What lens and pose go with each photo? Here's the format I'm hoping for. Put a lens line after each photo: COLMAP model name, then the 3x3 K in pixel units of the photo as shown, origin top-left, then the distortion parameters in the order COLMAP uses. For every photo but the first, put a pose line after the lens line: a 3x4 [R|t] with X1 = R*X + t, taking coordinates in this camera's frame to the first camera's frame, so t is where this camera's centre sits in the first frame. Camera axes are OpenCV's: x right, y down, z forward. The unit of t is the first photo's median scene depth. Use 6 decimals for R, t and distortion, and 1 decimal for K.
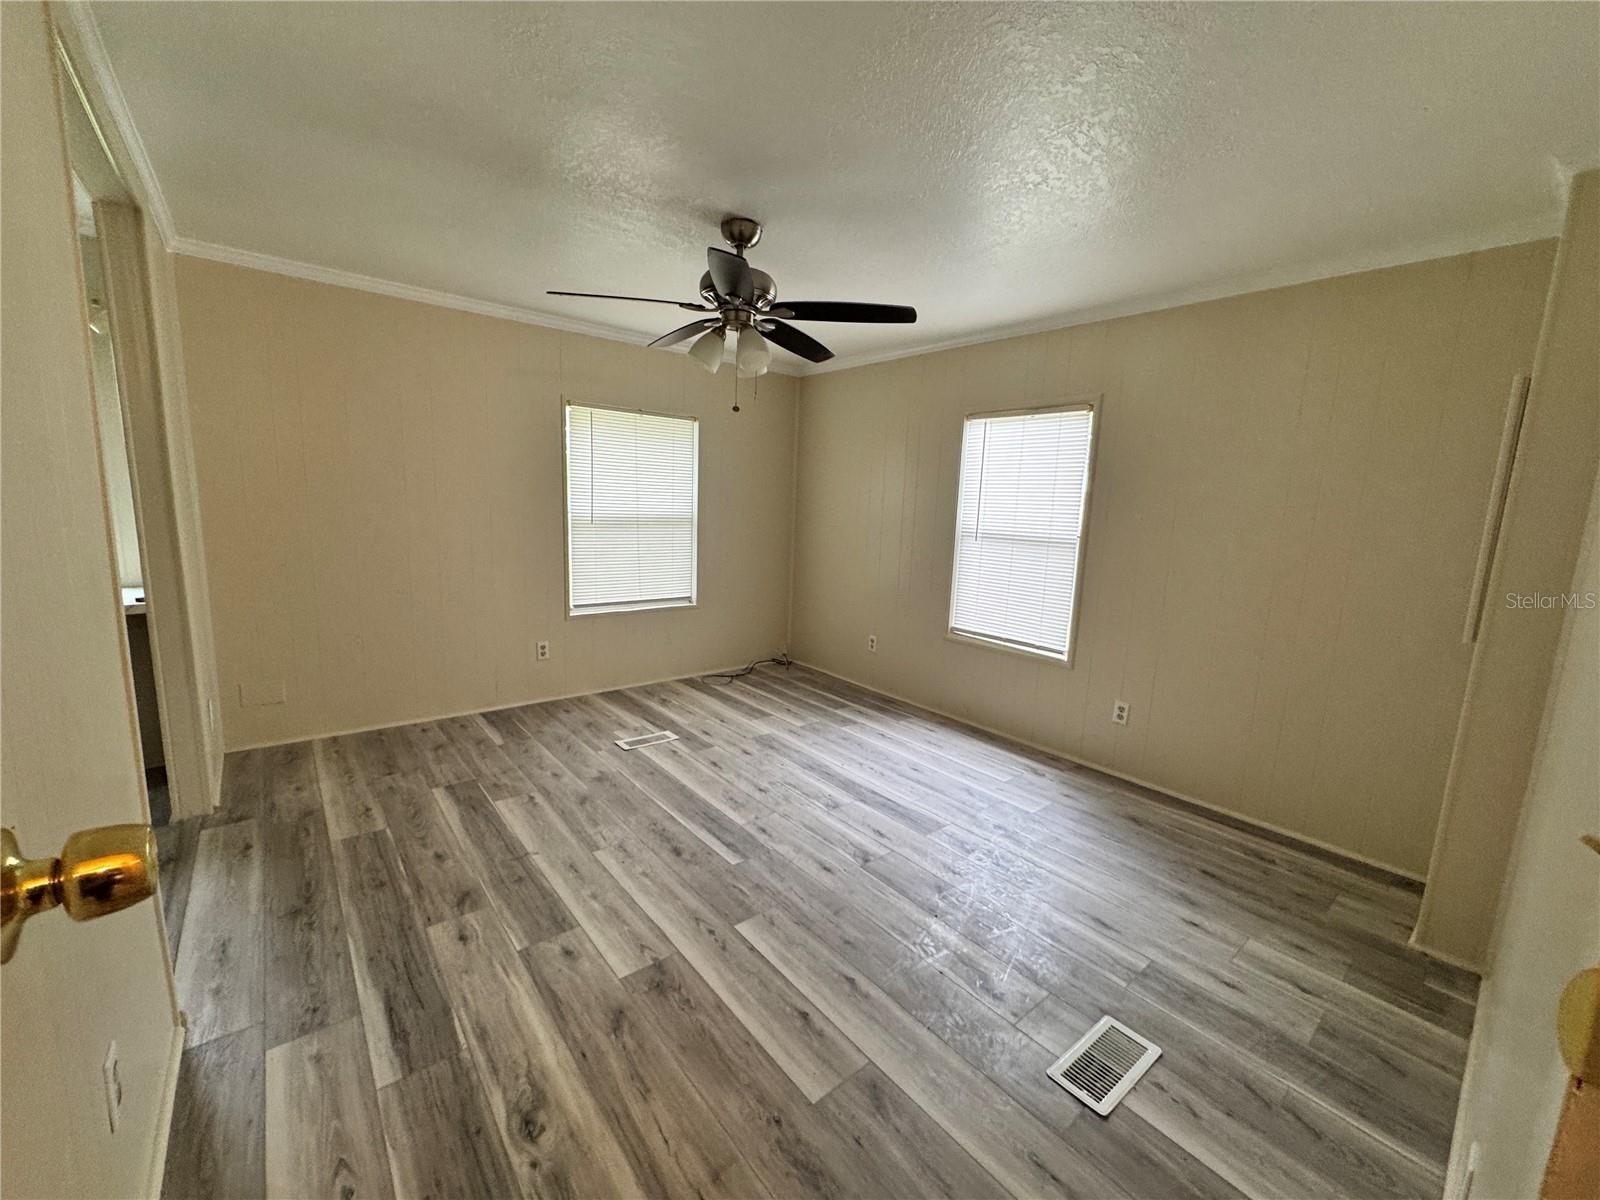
lens RADIAL K [[638.4, 0, 796.0], [0, 638.4, 601.8], [0, 0, 1]] dist [-0.013510, -0.000278]
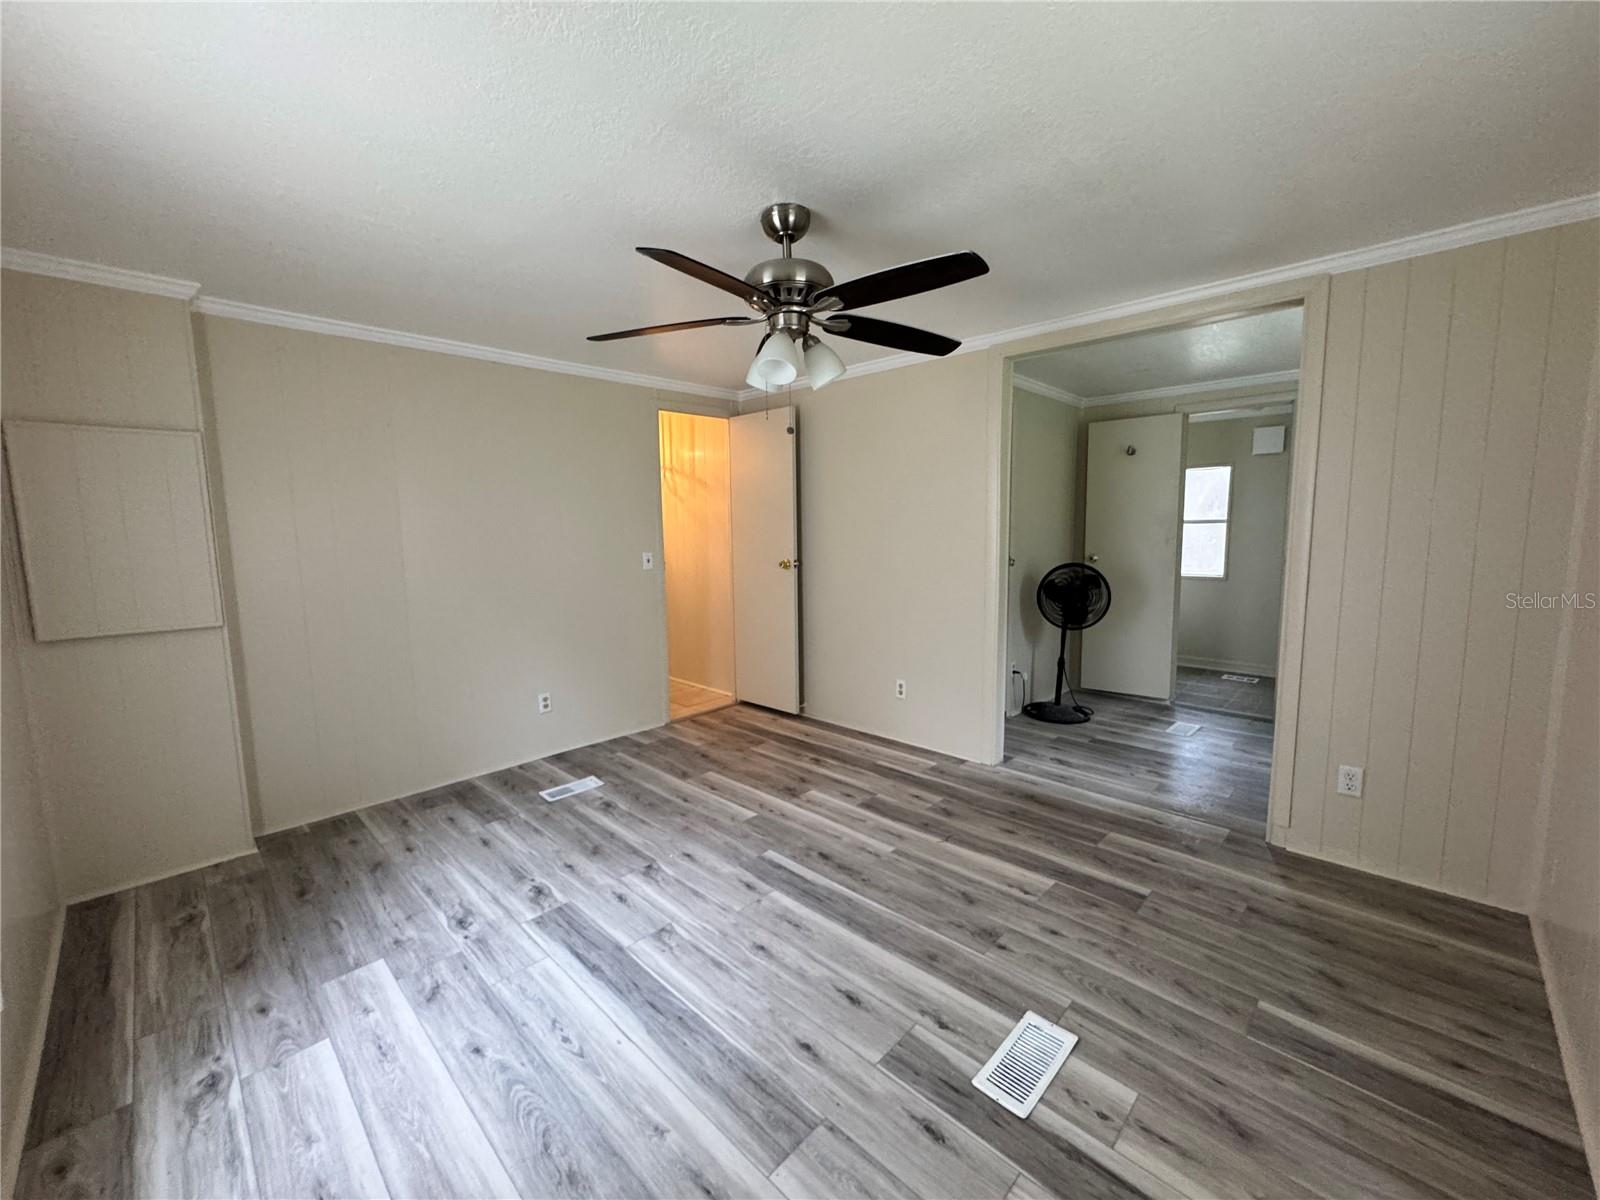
lens RADIAL K [[638.4, 0, 802.7], [0, 638.4, 595.4], [0, 0, 1]] dist [-0.013510, -0.000278]
pose [[-0.992718, -0.015240, -0.119495, -0.011366], [-0.046099, 0.964518, 0.259963, -0.309521], [0.111294, 0.263578, -0.958196, 1.831529]]
